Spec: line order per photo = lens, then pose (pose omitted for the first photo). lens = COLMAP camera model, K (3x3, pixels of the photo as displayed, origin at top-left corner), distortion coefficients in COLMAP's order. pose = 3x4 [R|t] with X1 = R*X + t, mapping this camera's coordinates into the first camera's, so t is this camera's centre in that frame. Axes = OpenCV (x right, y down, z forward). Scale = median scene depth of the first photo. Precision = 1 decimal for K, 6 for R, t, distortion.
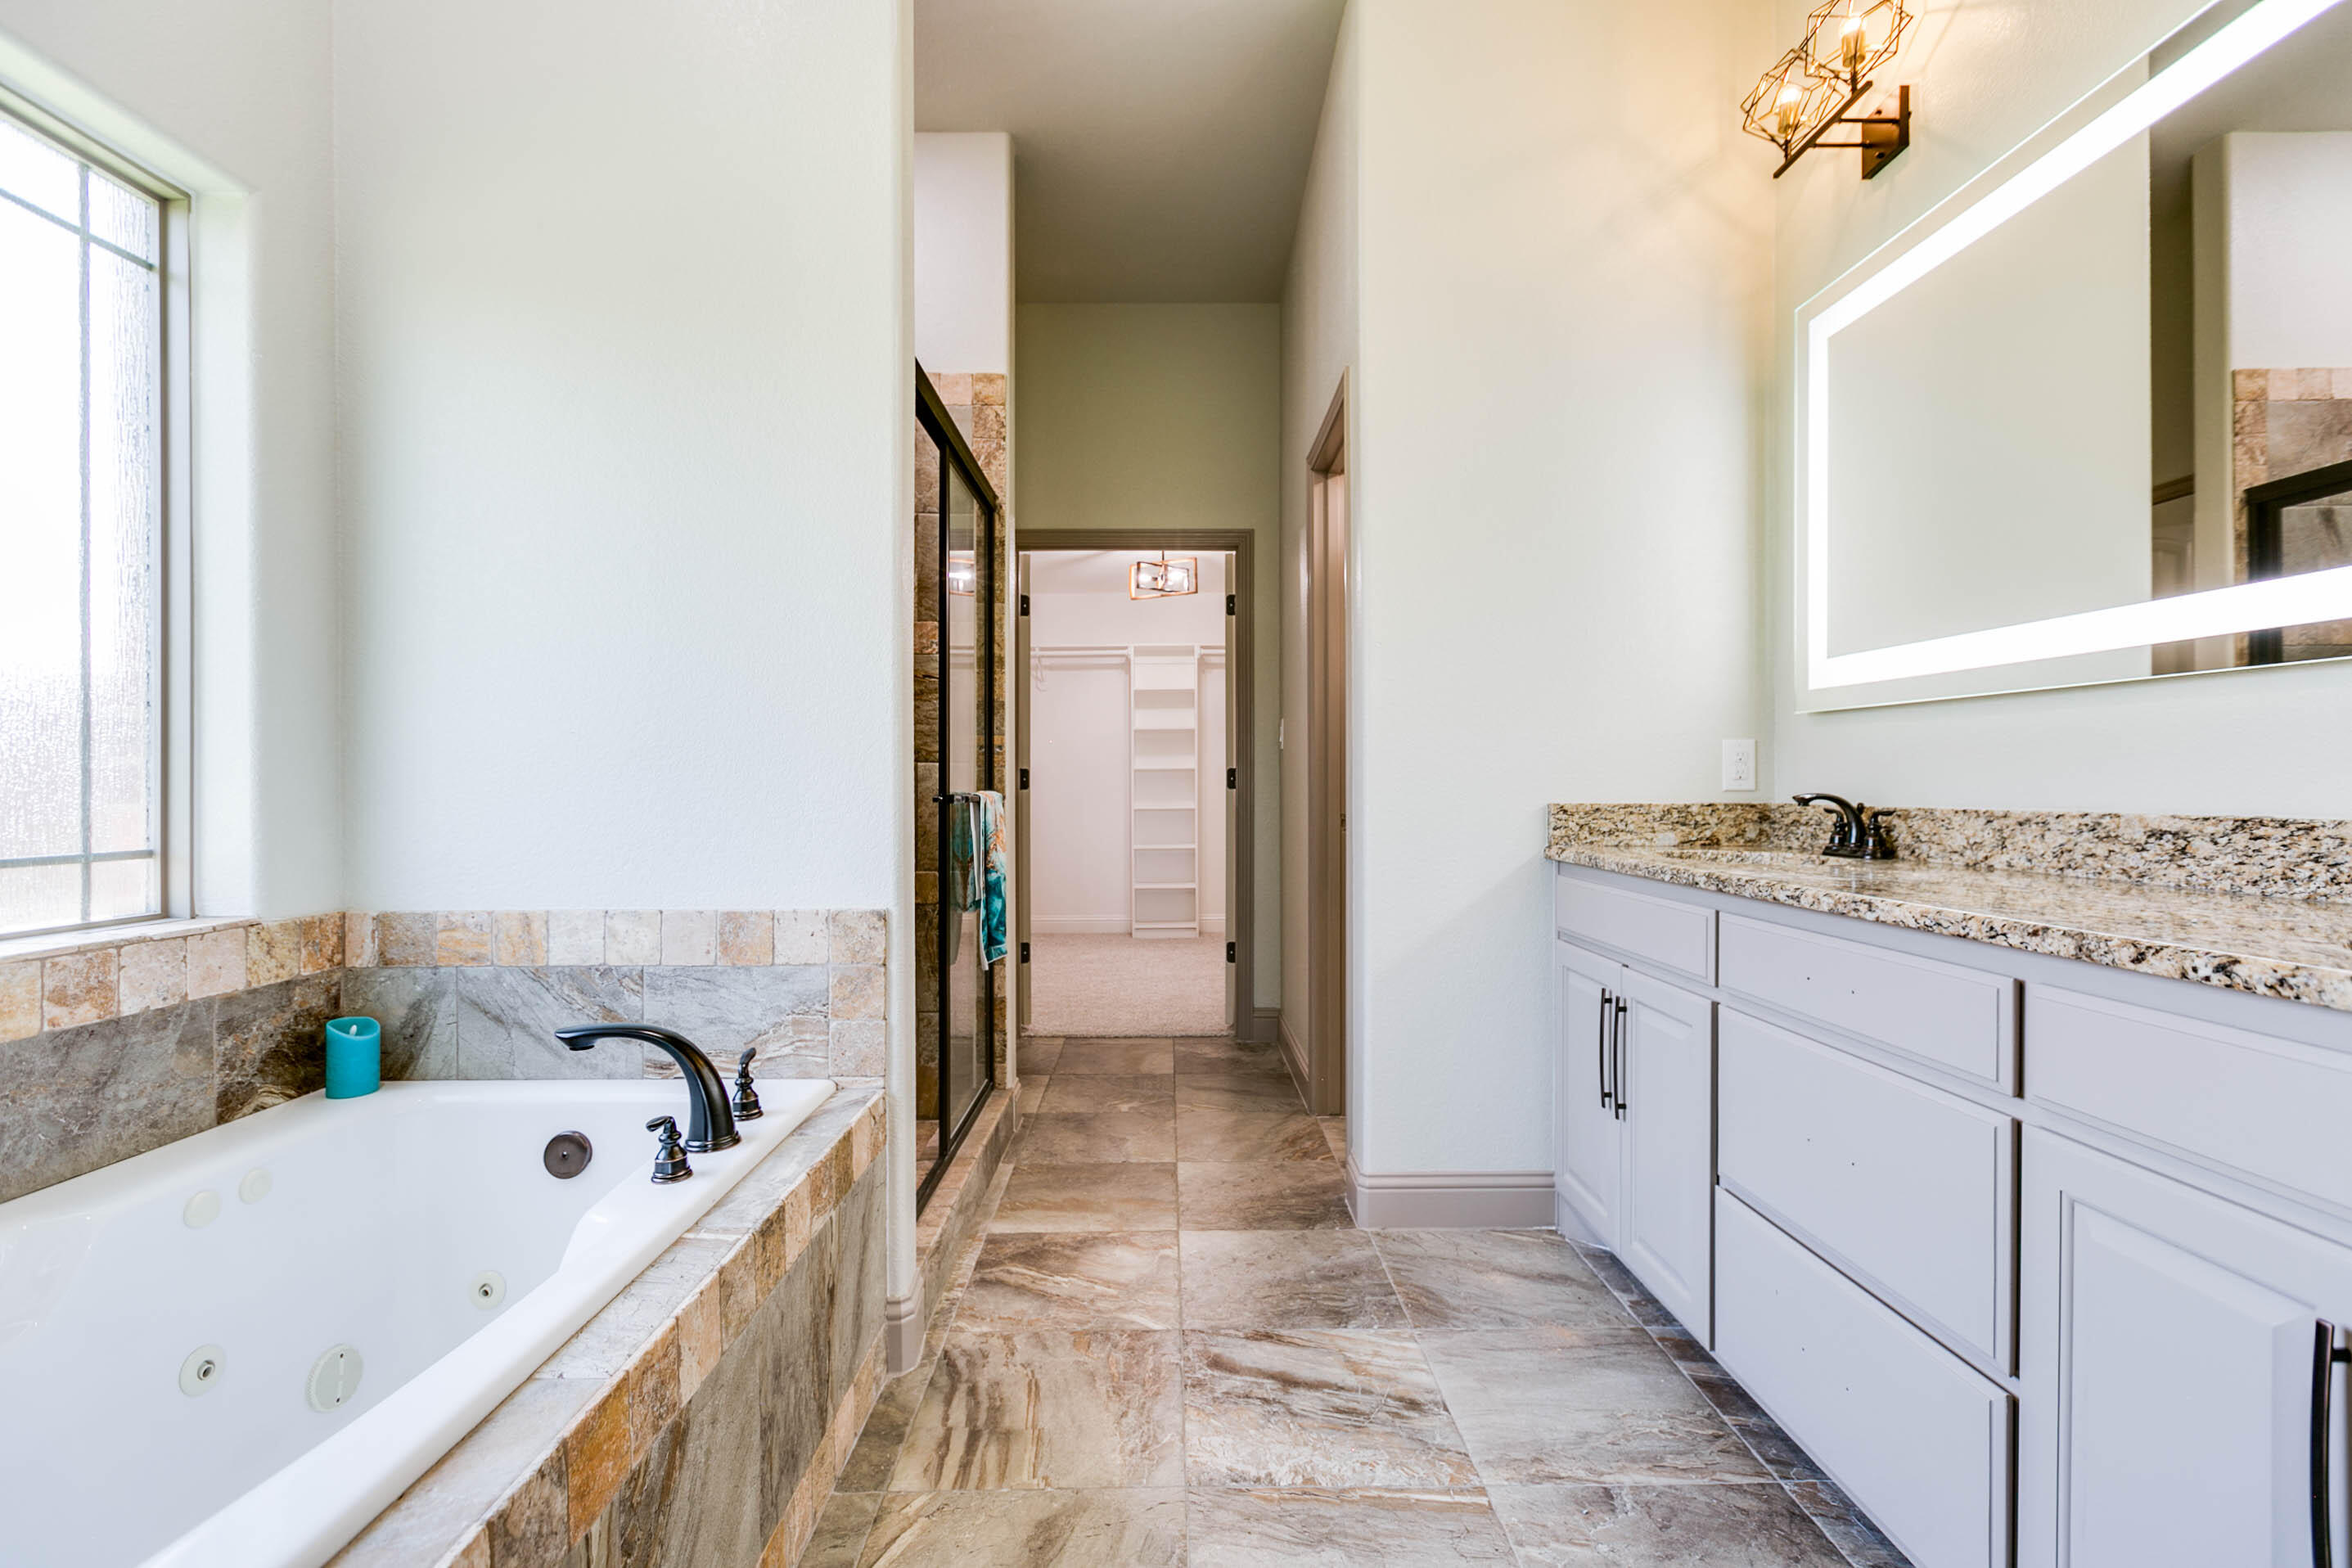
lens RADIAL K [[1067.7, 0, 1188.3], [0, 1067.7, 792.5], [0, 0, 1]] dist [0.003018, -0.000583]
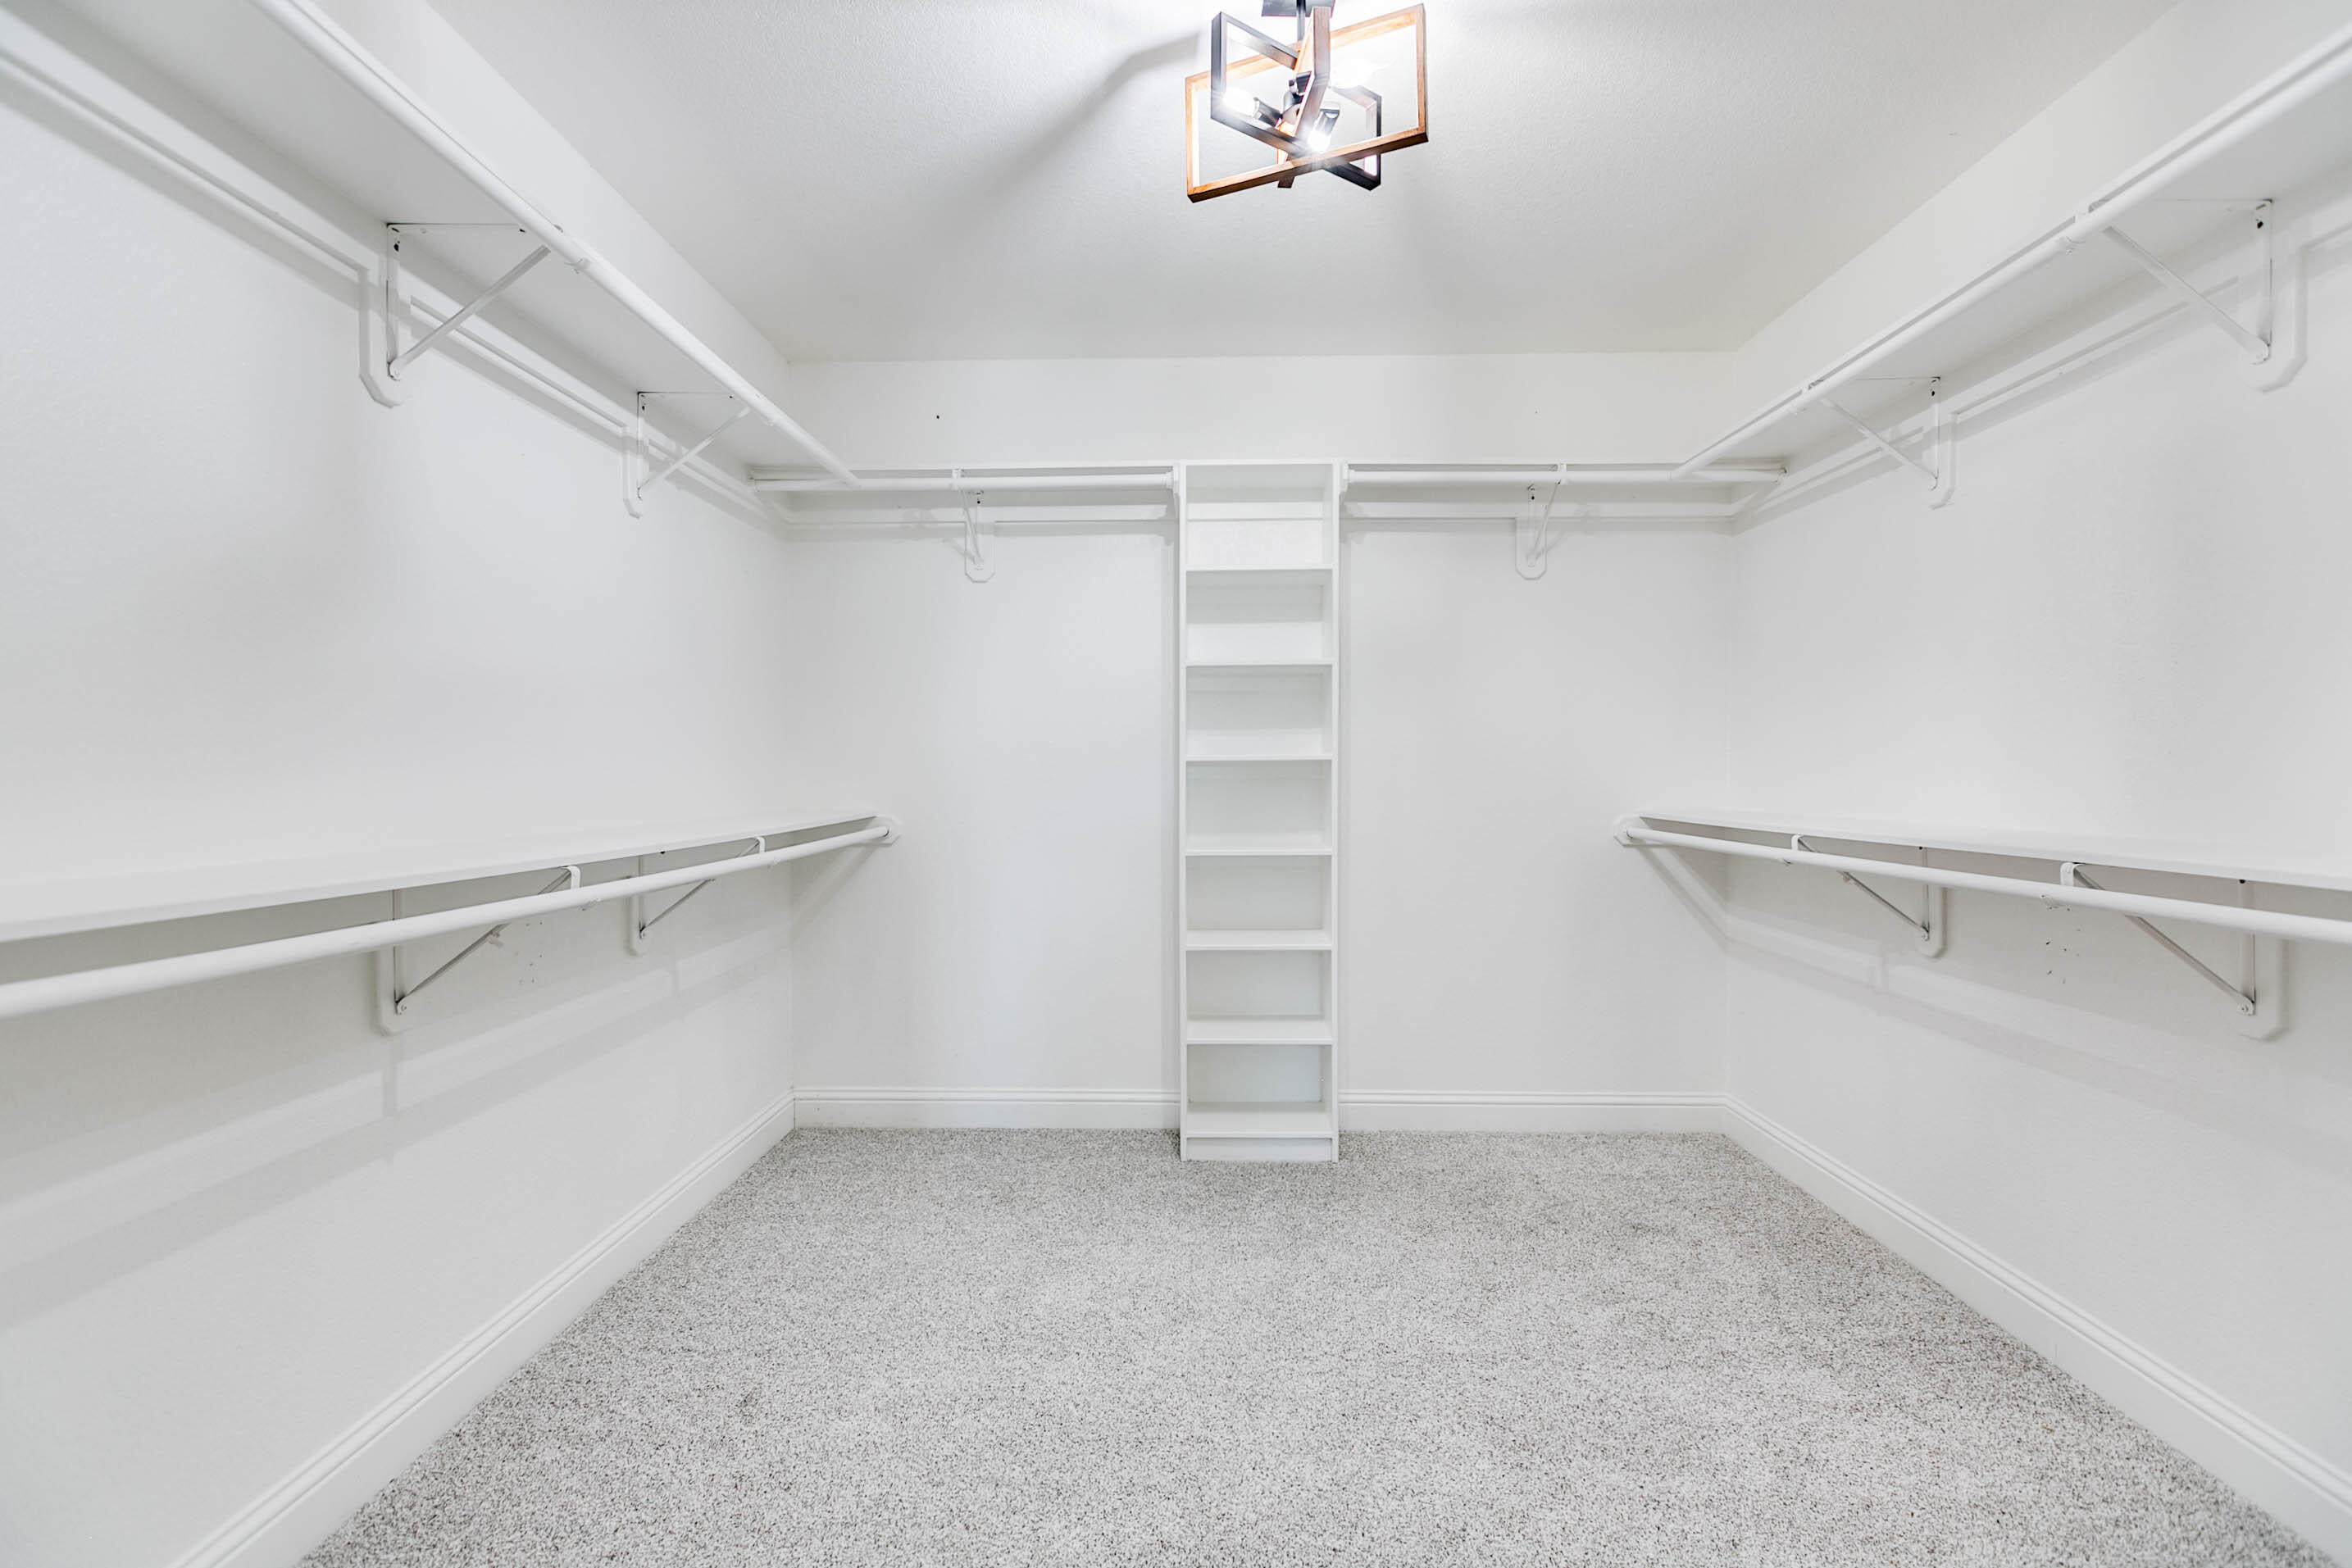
lens RADIAL K [[1067.6, 0, 1176.0], [0, 1067.6, 781.4], [0, 0, 1]] dist [0.003018, -0.000583]
pose [[0.999063, 0.003442, -0.043152, -0.127620], [-0.003260, 0.999986, 0.004283, -0.054696], [0.043166, -0.004138, 0.999059, 2.030105]]
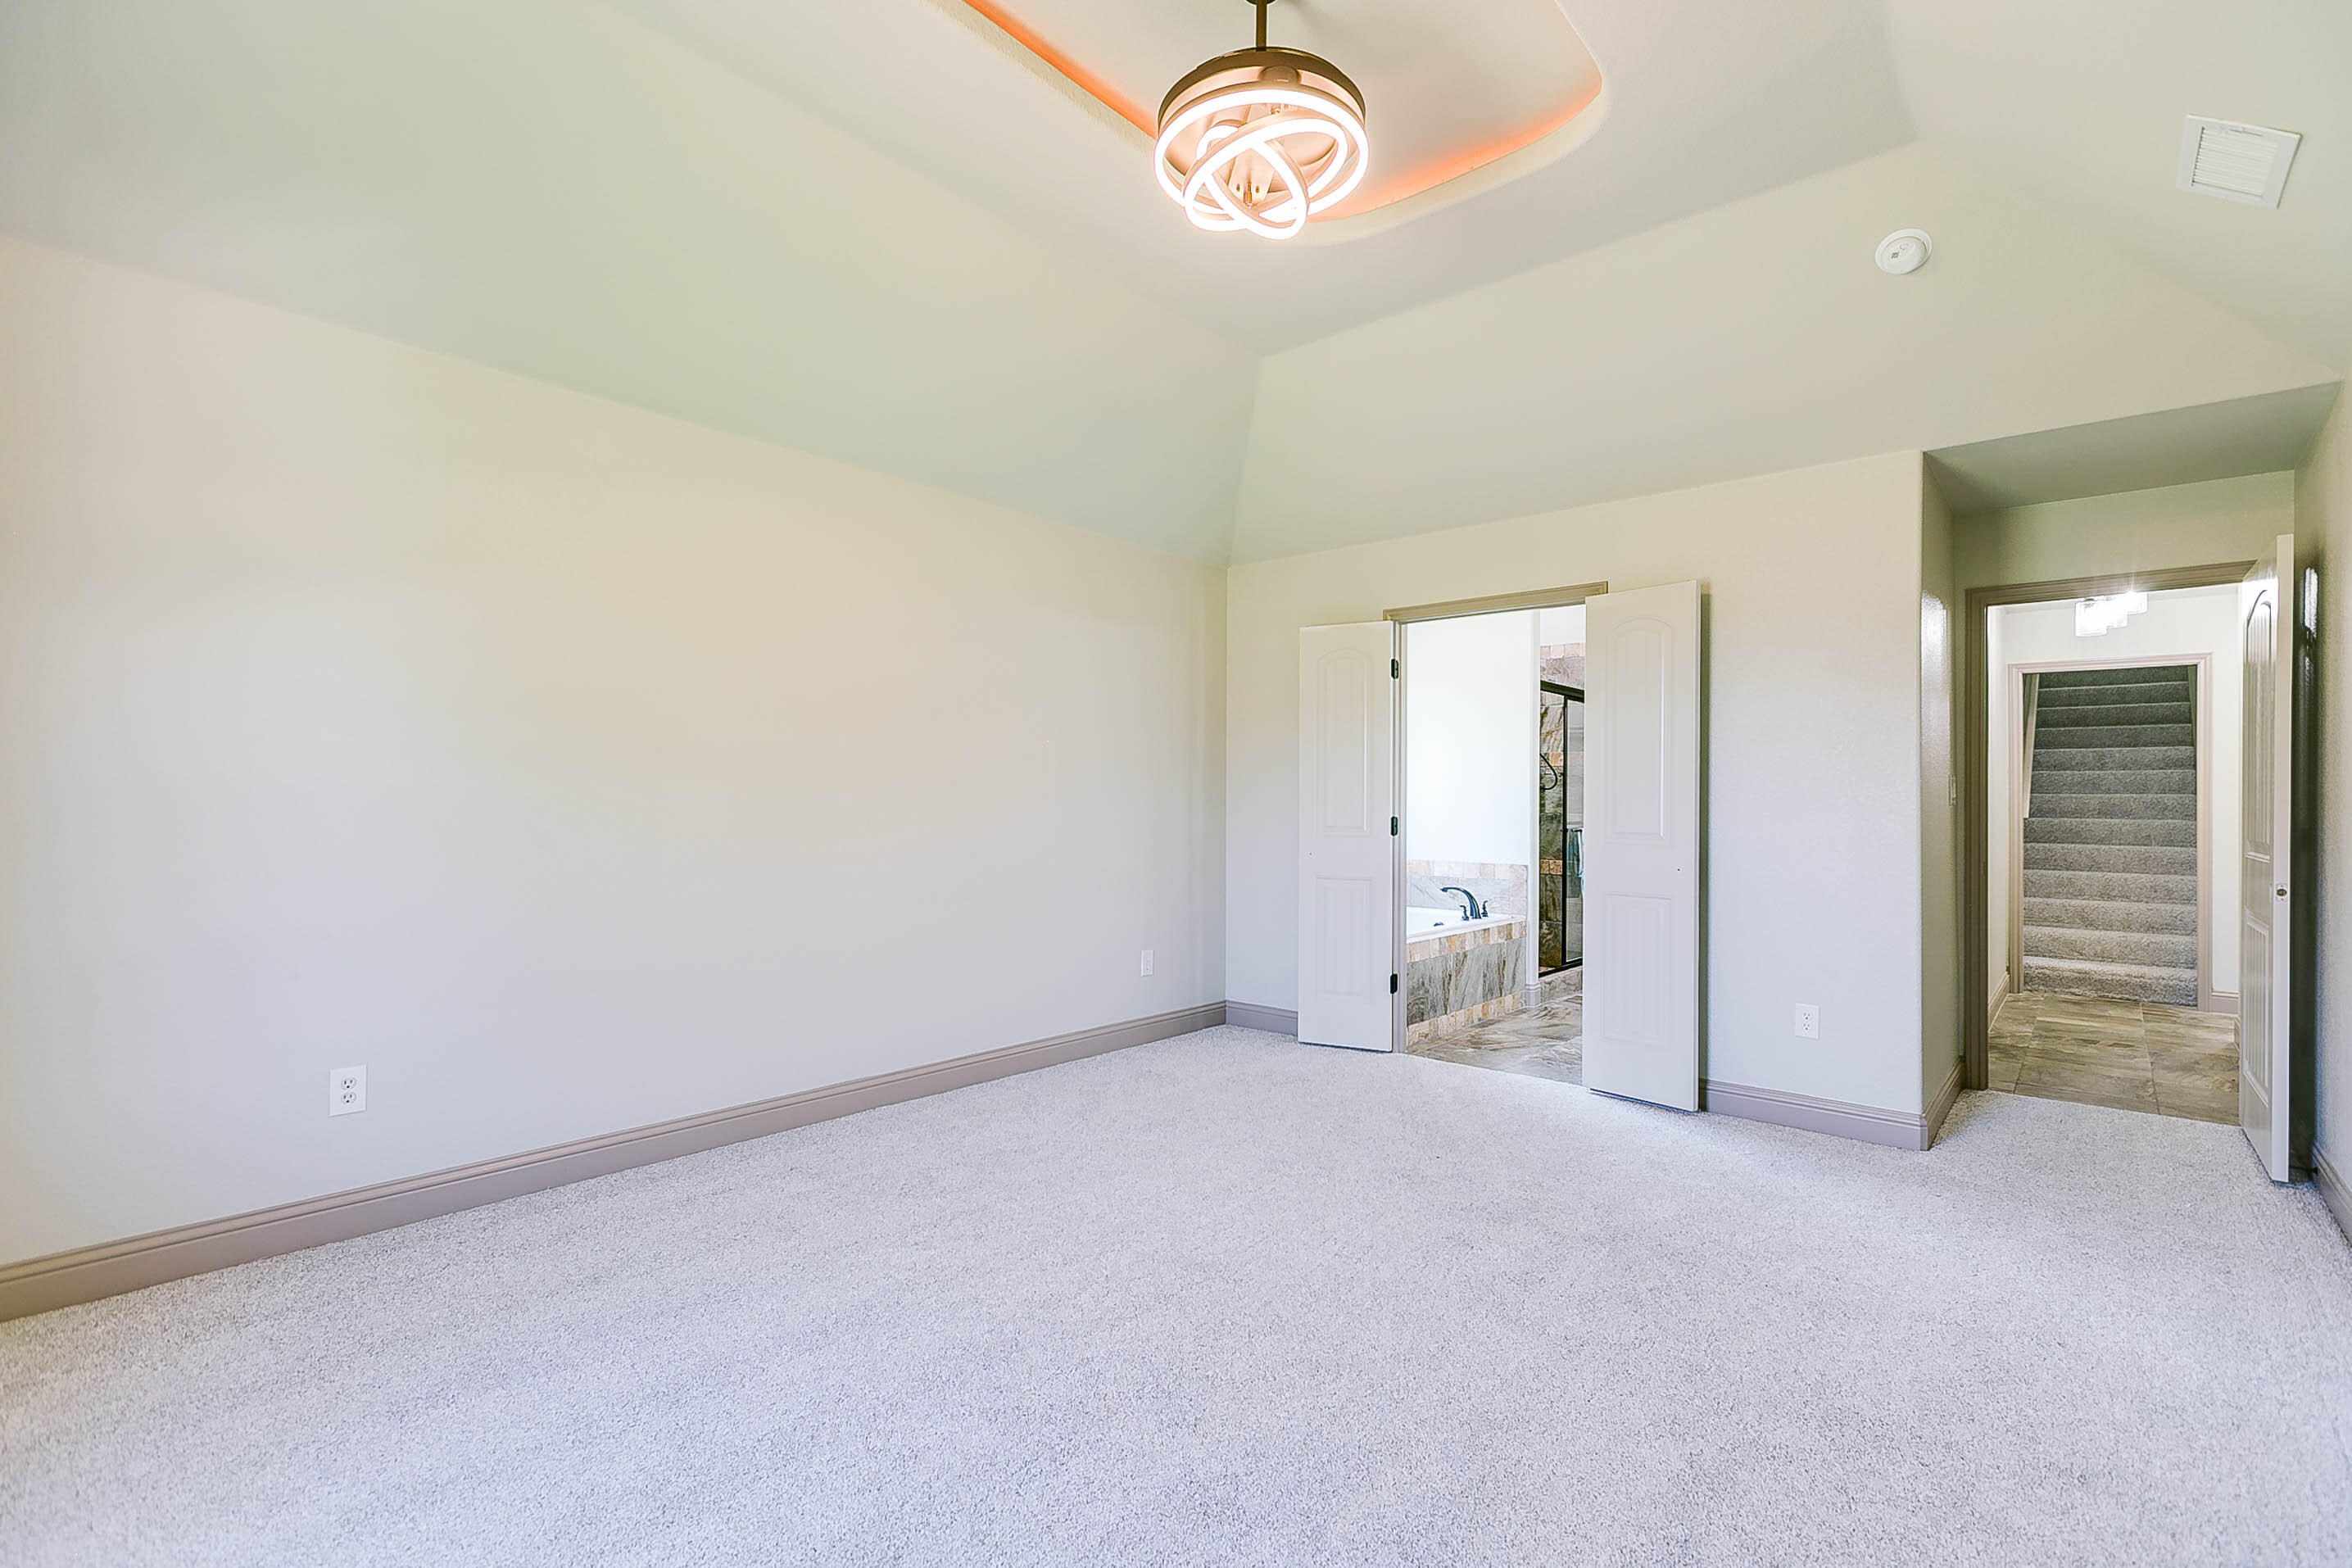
lens RADIAL K [[1067.7, 0, 1176.5], [0, 1067.7, 798.9], [0, 0, 1]] dist [0.003018, -0.000583]
pose [[0.752621, 0.009272, -0.658389, 1.084061], [-0.019130, 0.999787, -0.007788, -0.046759], [0.658176, 0.018456, 0.752638, -2.223814]]
